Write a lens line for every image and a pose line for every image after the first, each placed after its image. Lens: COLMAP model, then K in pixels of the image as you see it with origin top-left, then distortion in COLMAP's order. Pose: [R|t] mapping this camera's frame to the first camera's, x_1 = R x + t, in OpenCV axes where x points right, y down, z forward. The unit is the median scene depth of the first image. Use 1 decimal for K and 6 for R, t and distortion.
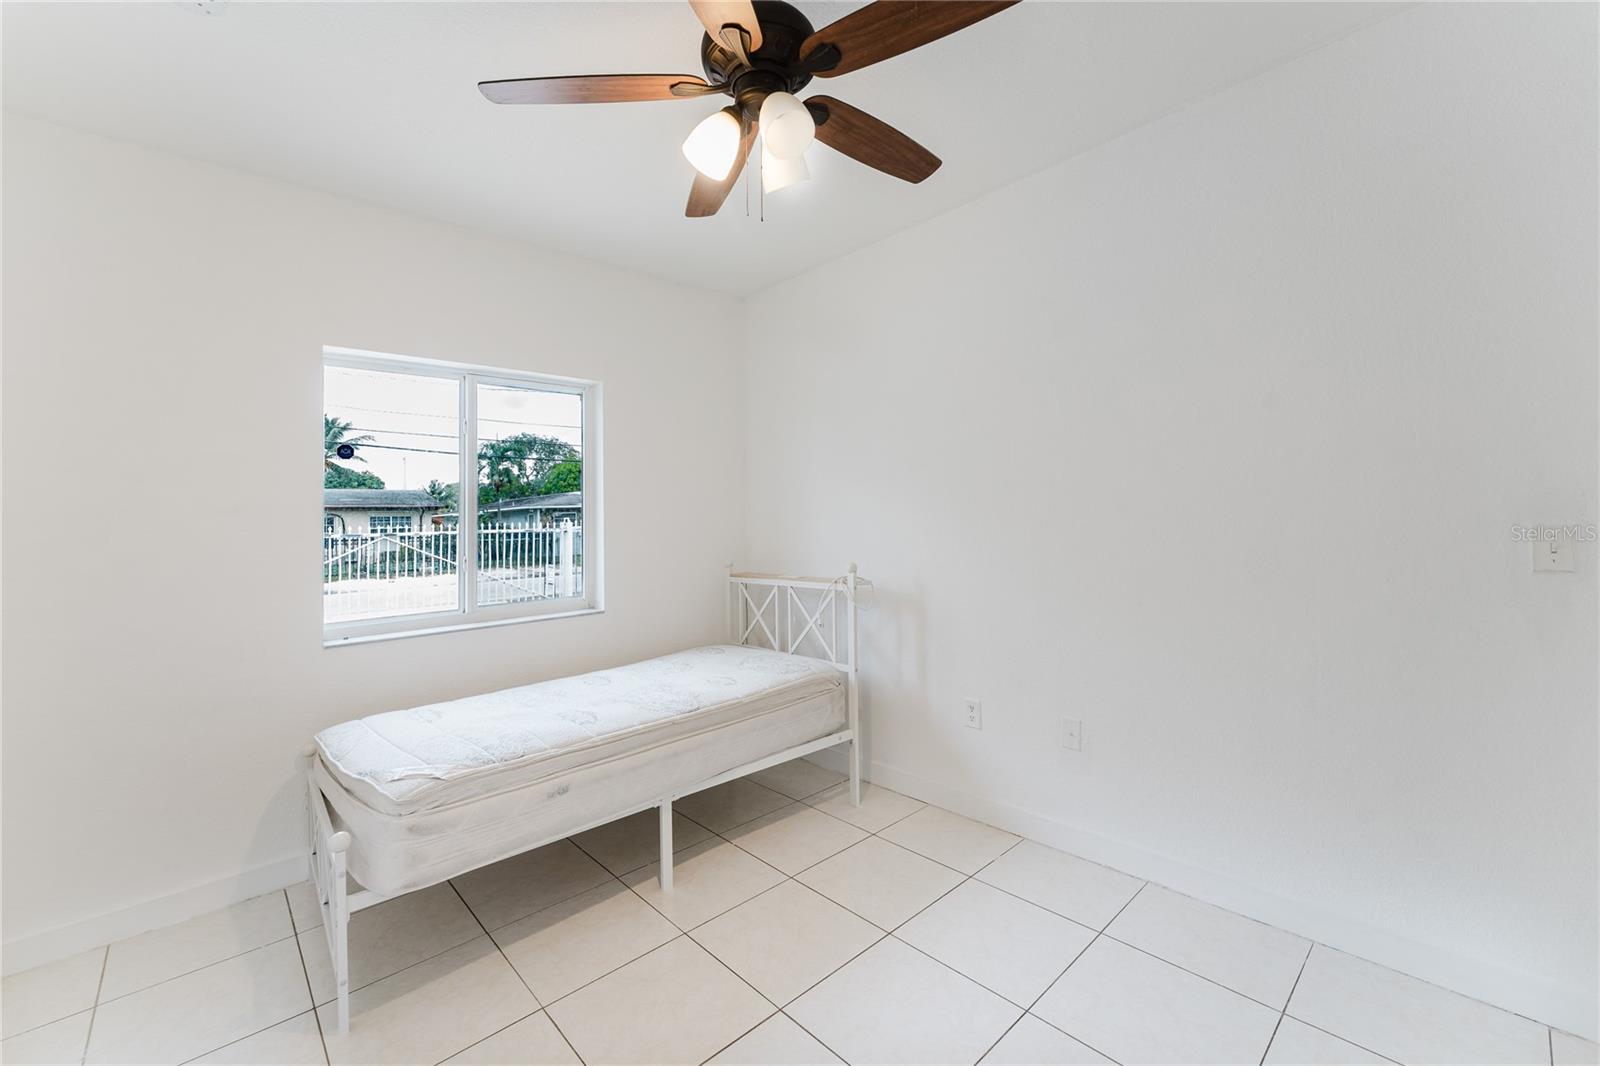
lens RADIAL K [[651.6, 0, 803.4], [0, 651.6, 530.0], [0, 0, 1]] dist [0.000285, -0.000027]
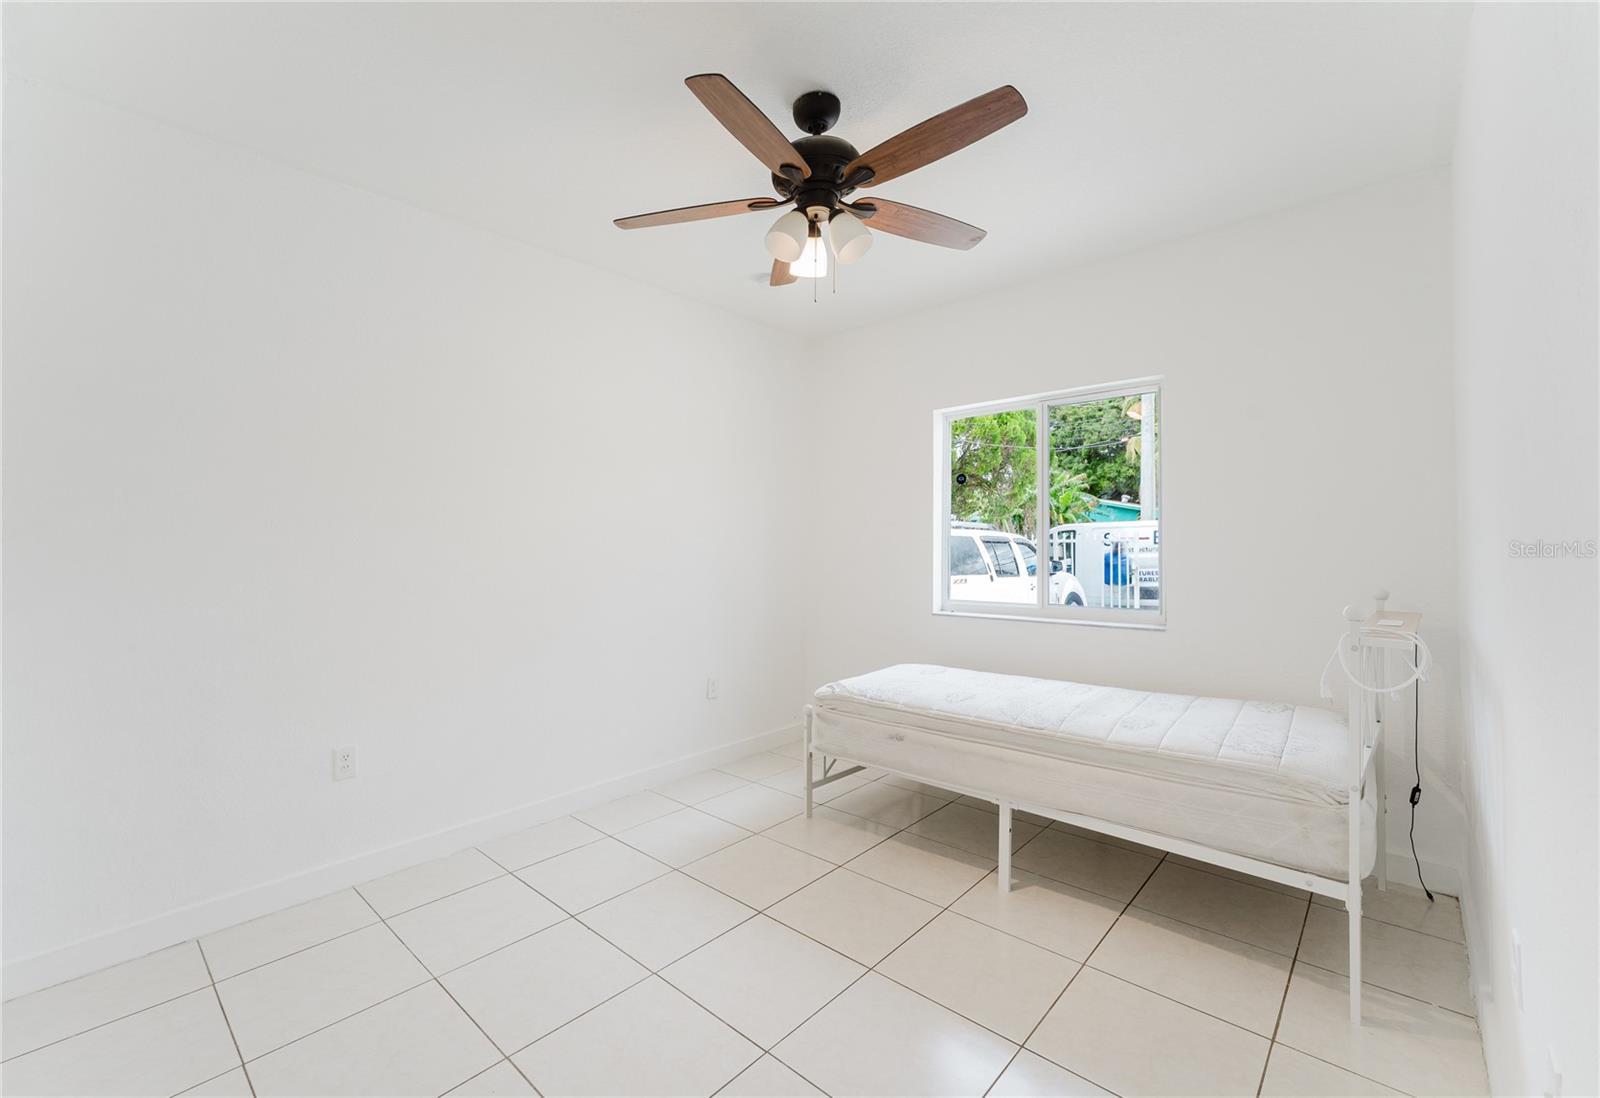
lens RADIAL K [[672.1, 0, 800.0], [0, 672.1, 549.0], [0, 0, 1]] dist [-0.001150, -0.000125]
pose [[0.095269, 0.031644, -0.994948, 0.647298], [-0.016211, 0.999411, 0.030234, -0.007597], [0.995320, 0.013249, 0.095726, 0.471467]]
